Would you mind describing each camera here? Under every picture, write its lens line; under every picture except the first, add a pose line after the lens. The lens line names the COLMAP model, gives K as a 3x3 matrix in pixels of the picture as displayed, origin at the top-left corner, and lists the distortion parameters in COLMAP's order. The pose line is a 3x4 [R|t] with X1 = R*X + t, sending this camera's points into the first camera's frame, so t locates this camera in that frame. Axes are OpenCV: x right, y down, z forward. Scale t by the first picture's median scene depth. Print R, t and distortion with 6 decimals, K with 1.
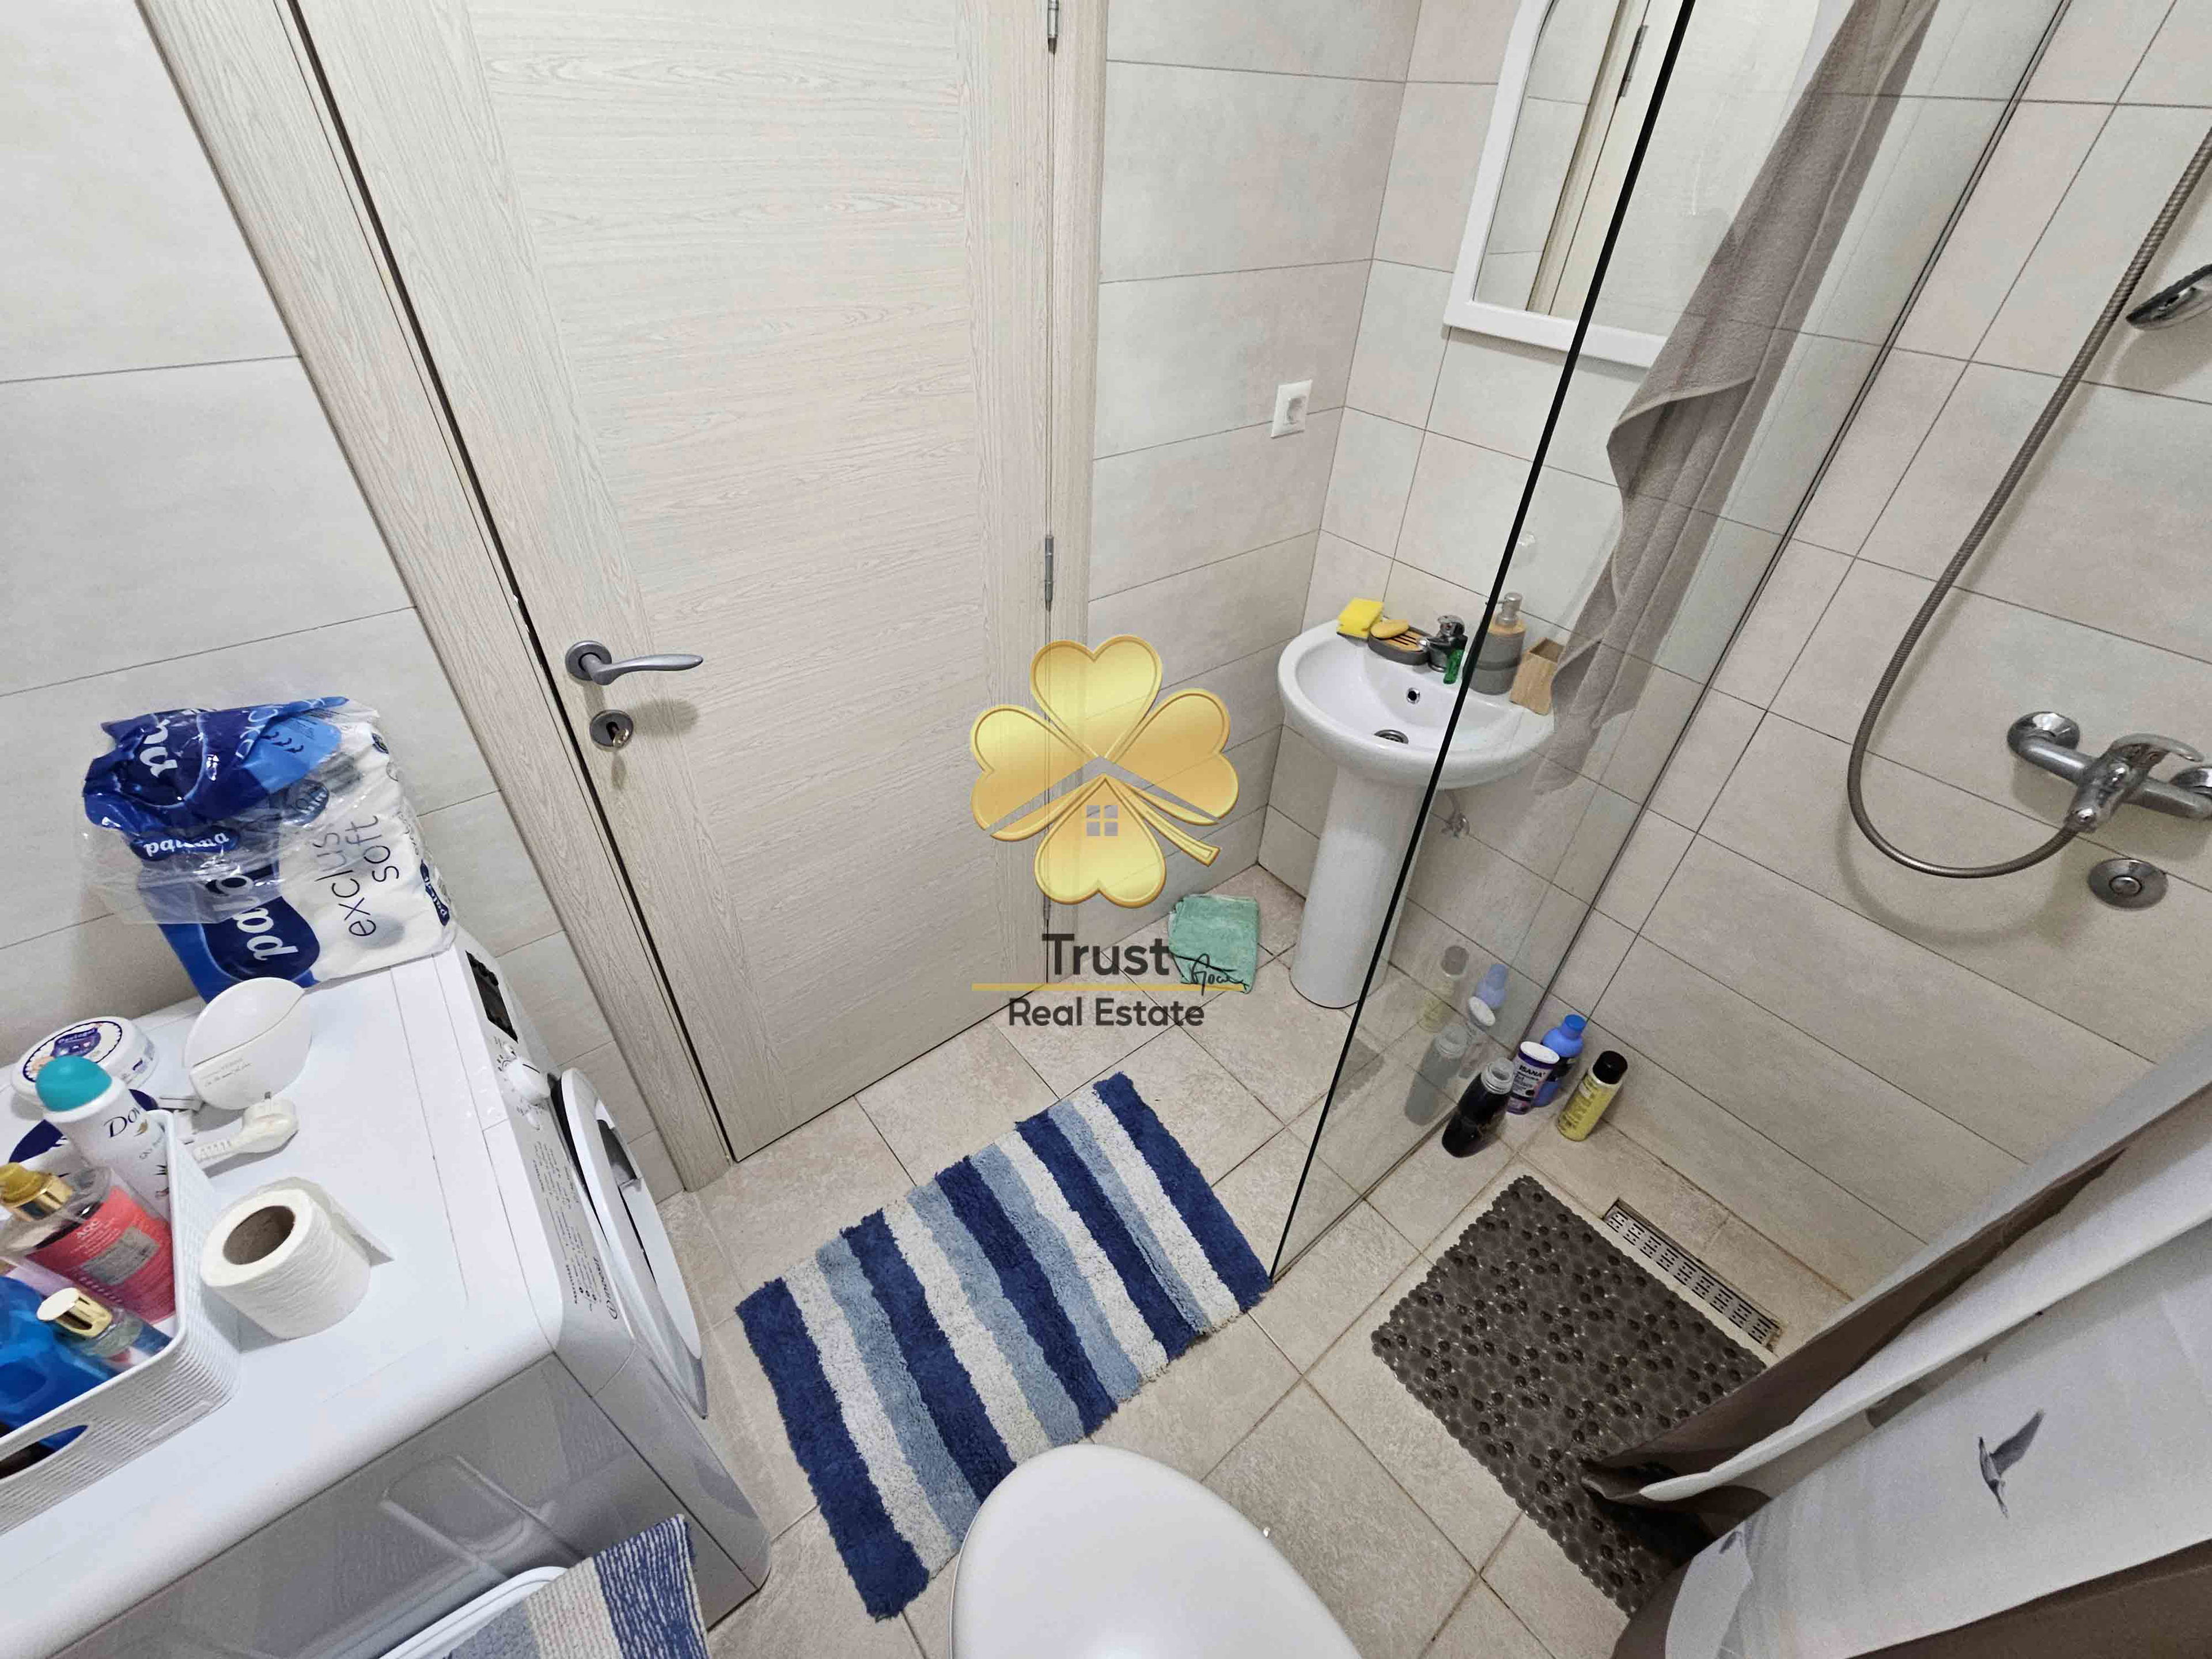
lens RADIAL K [[913.0, 0, 1107.6], [0, 913.0, 821.1], [0, 0, 1]] dist [0.001399, 0.000124]
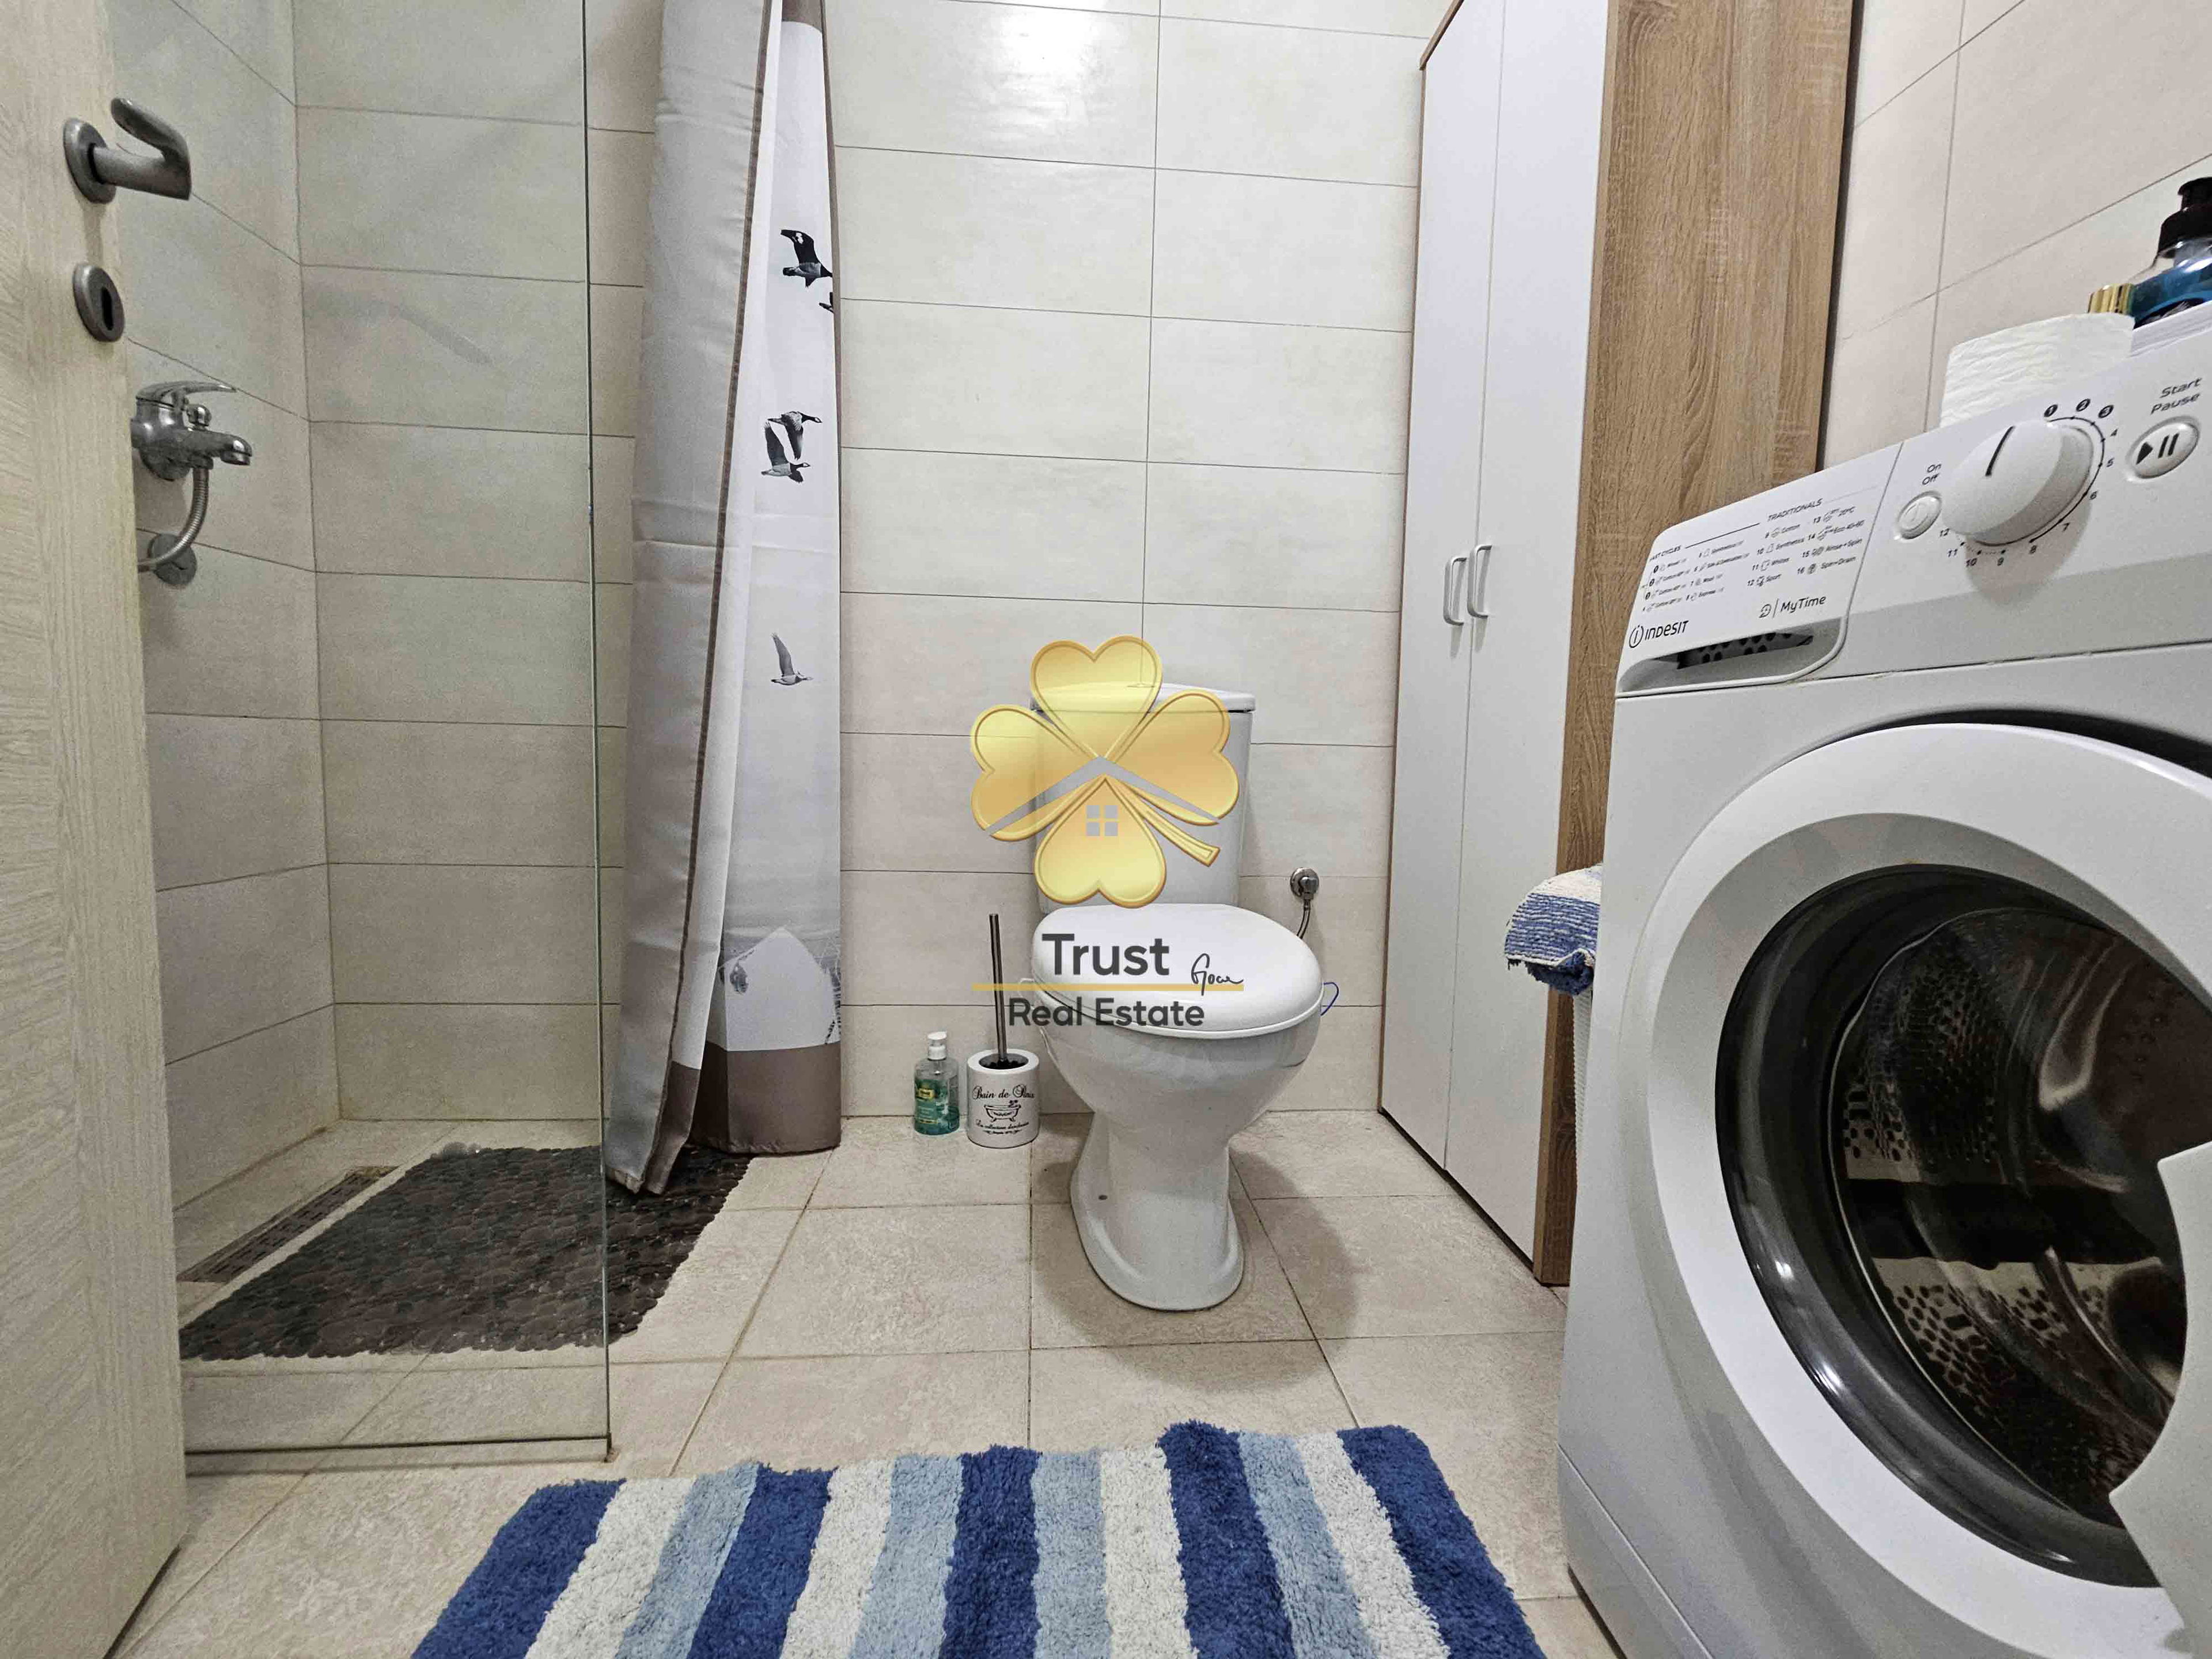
lens RADIAL K [[908.8, 0, 1099.7], [0, 908.8, 822.9], [0, 0, 1]] dist [-0.001216, -0.000050]
pose [[-0.814258, -0.098606, 0.572067, -0.335653], [0.315682, 0.751799, 0.578916, 0.020295], [-0.487164, 0.651978, -0.581031, 0.983442]]
